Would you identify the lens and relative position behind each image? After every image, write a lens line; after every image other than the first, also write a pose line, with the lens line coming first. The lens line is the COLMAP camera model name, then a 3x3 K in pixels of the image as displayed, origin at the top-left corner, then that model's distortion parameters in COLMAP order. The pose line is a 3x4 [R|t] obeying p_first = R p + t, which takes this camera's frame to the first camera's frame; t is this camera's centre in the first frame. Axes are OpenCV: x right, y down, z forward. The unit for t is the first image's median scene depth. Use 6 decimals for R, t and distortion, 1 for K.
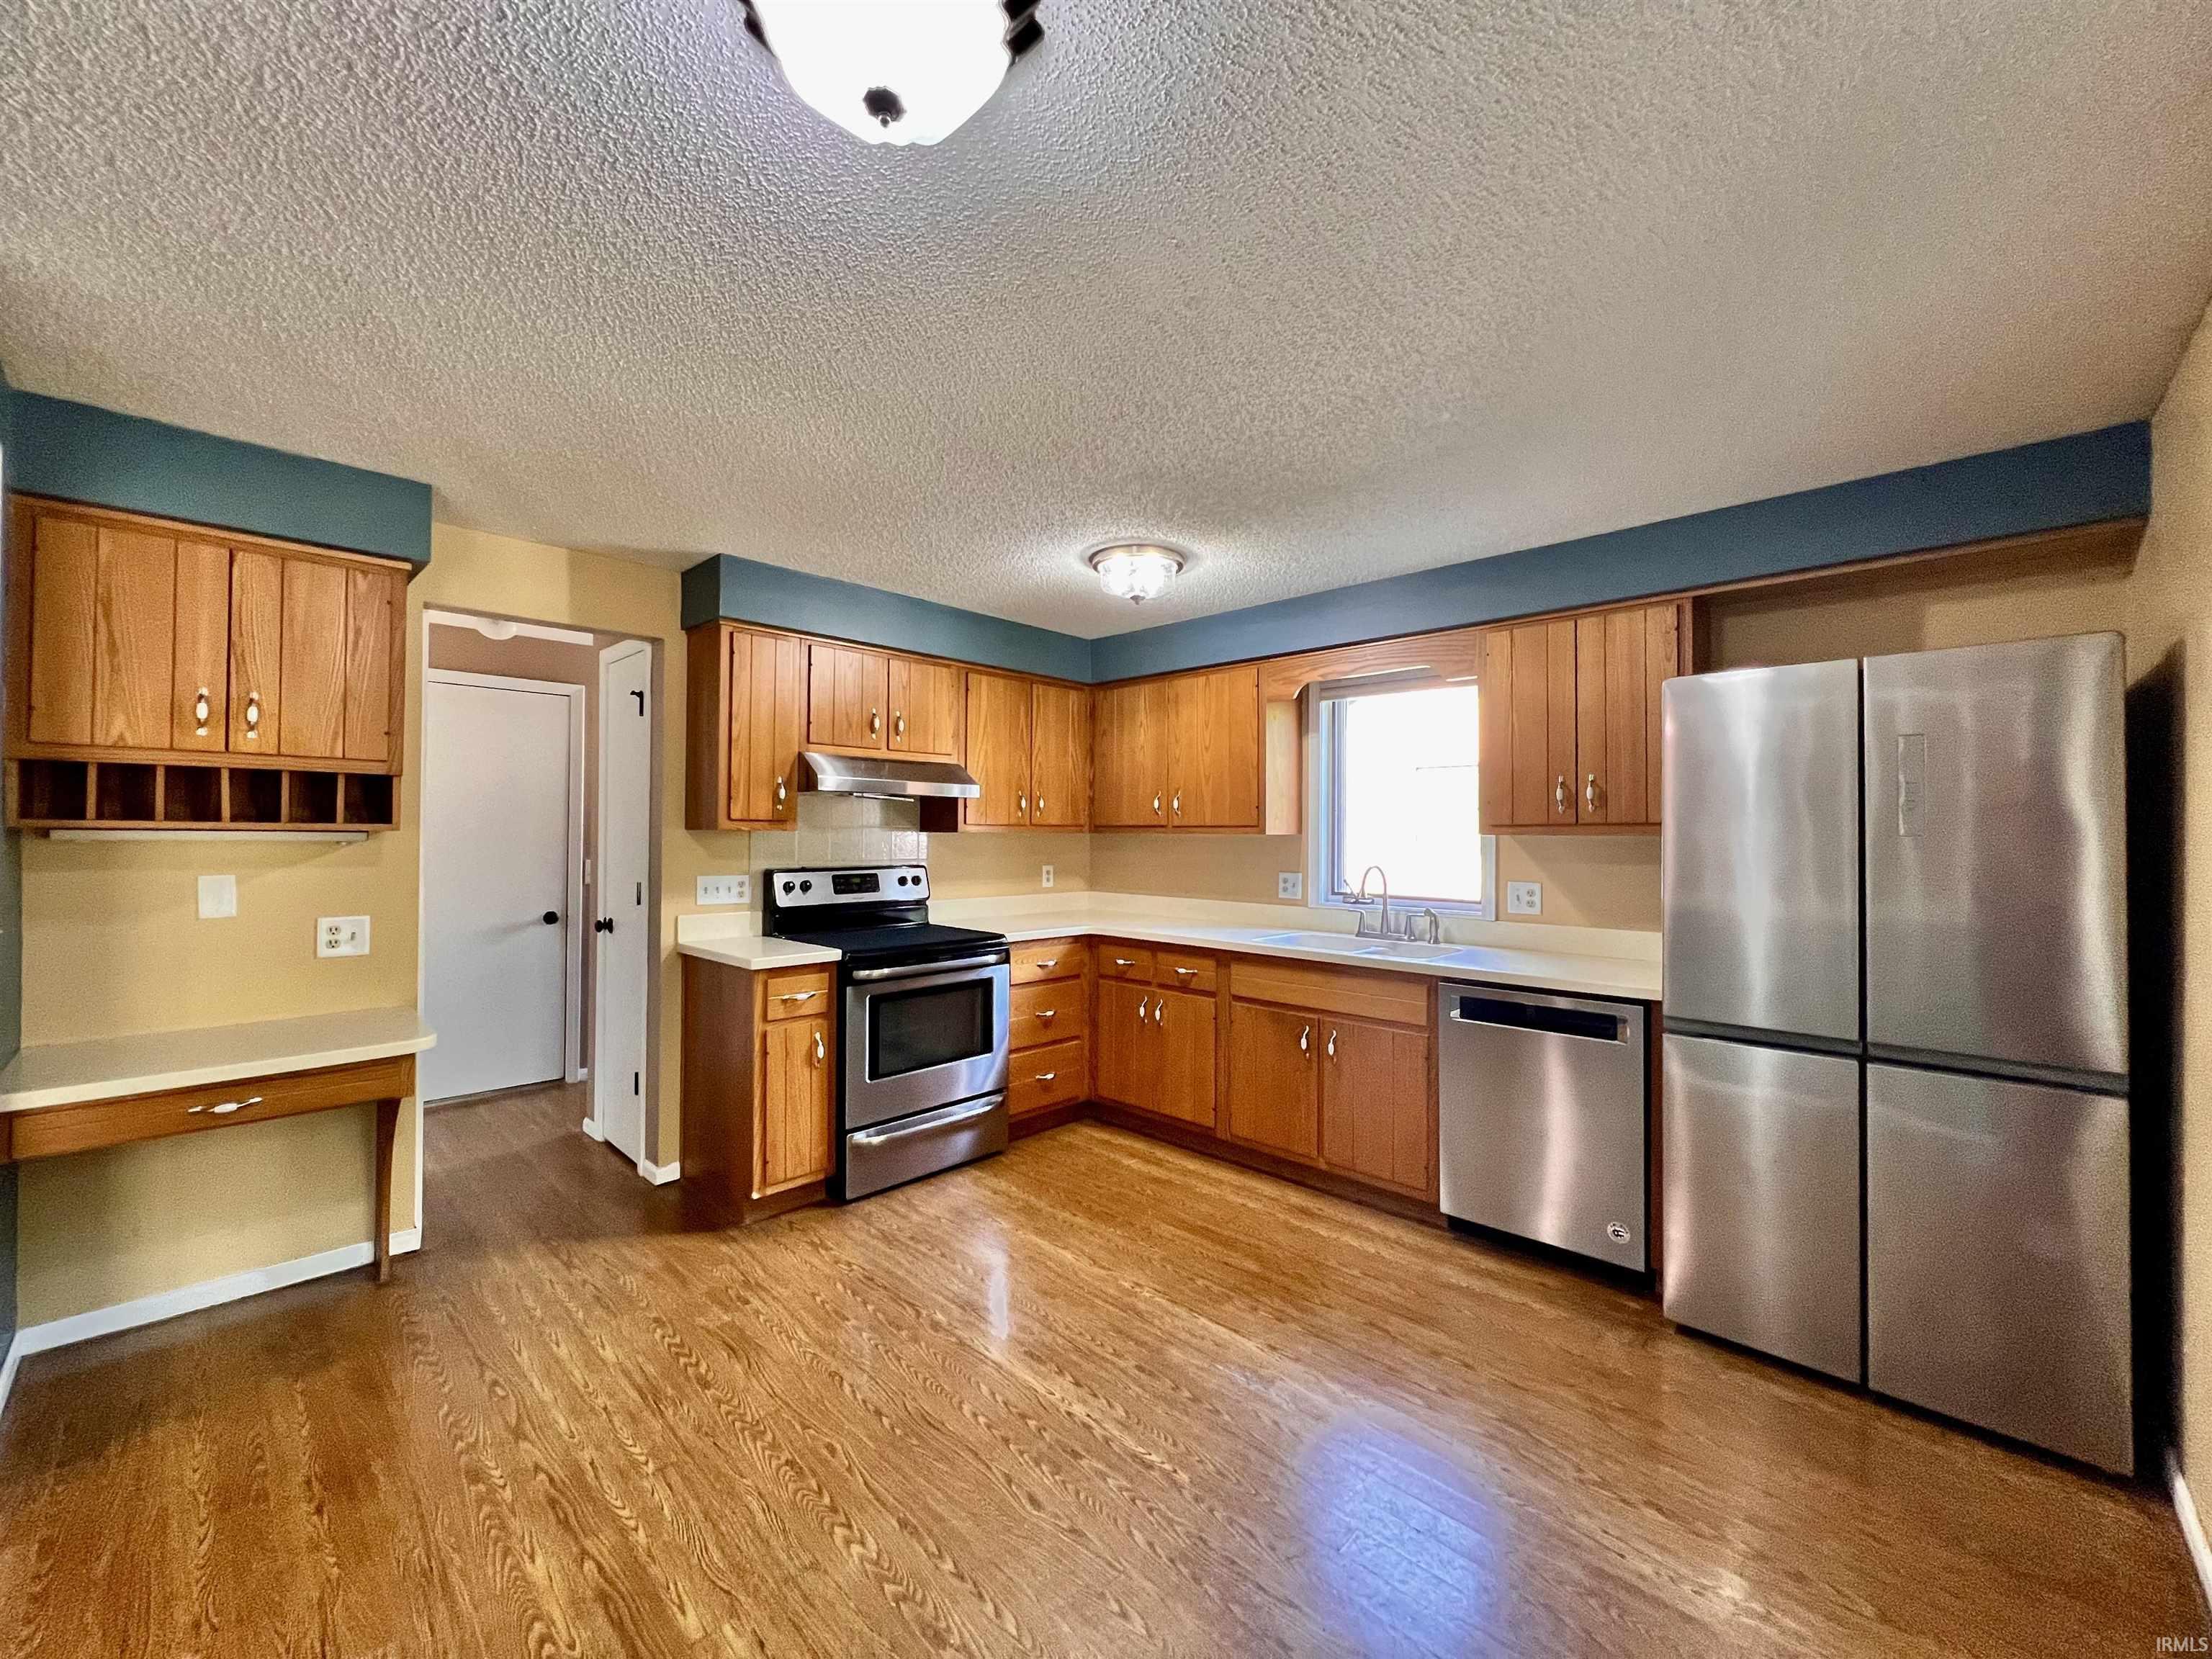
lens RADIAL K [[885.9, 0, 1100.7], [0, 885.9, 825.5], [0, 0, 1]] dist [-0.003246, -0.000122]
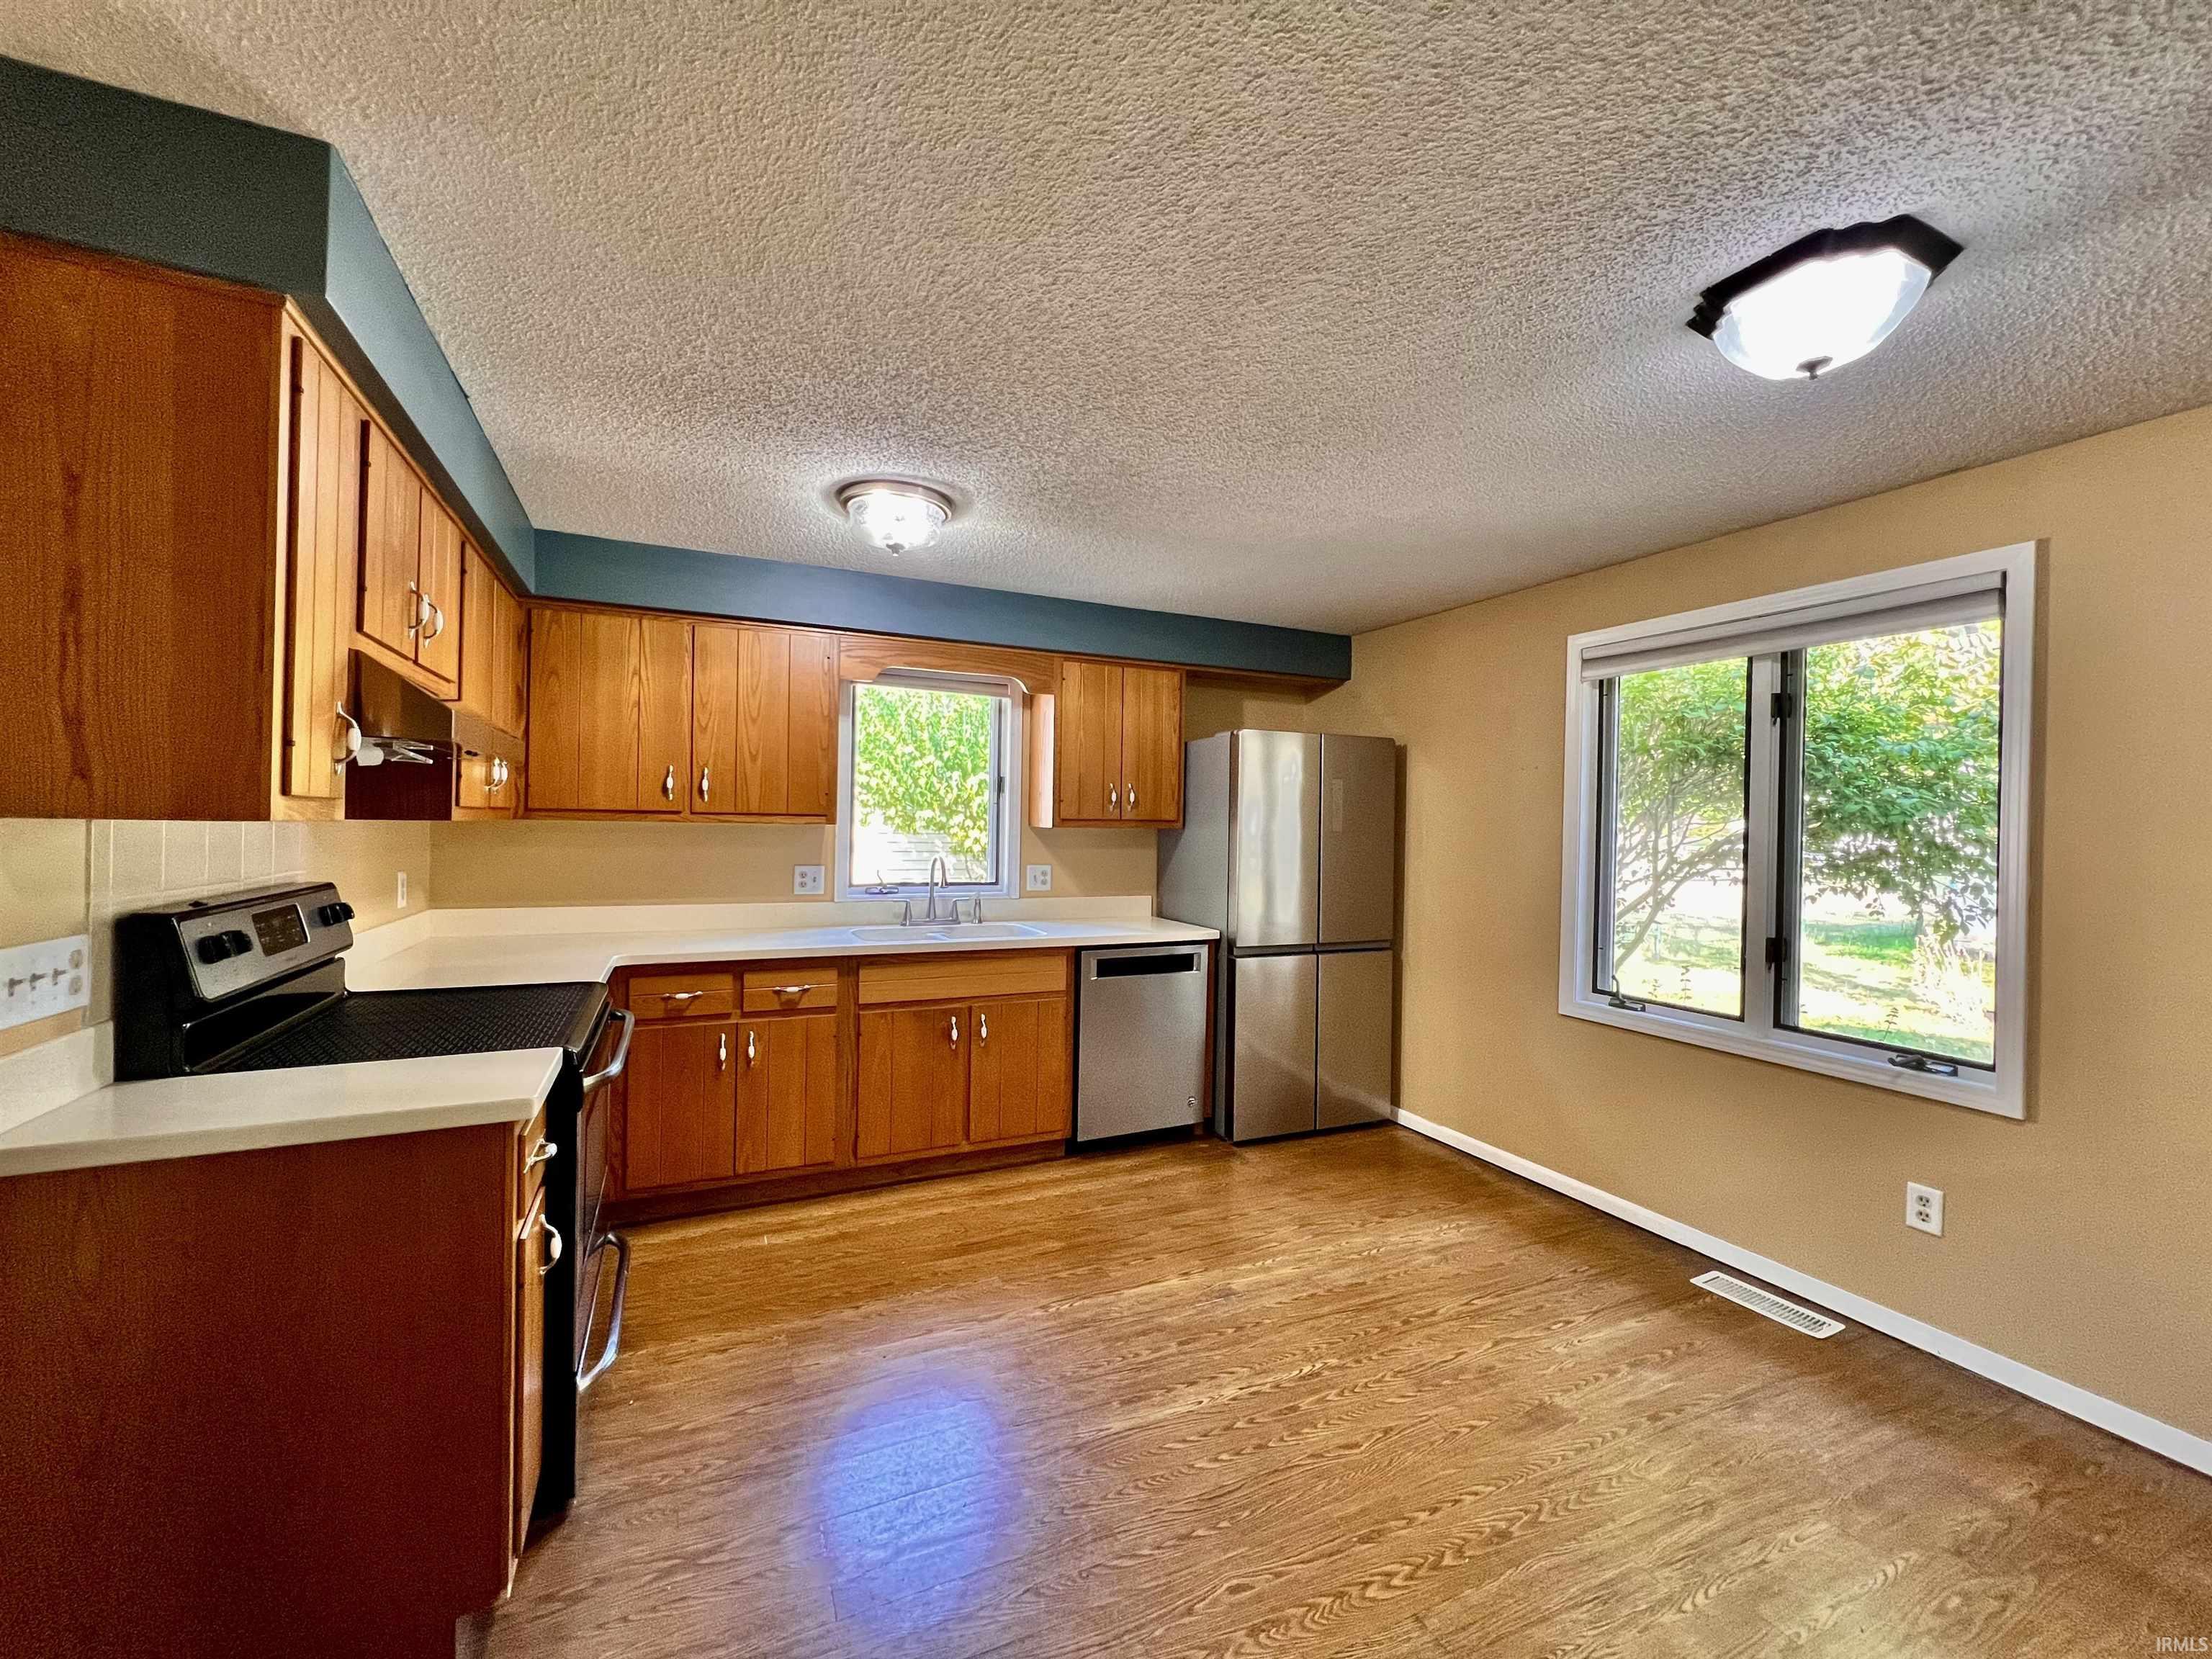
lens RADIAL K [[885.9, 0, 1099.5], [0, 885.9, 825.4], [0, 0, 1]] dist [-0.003246, -0.000122]
pose [[0.358771, -0.002196, 0.933423, -0.720822], [-0.024204, 0.999639, 0.011655, -0.008140], [-0.933112, -0.026774, 0.358588, 0.544063]]
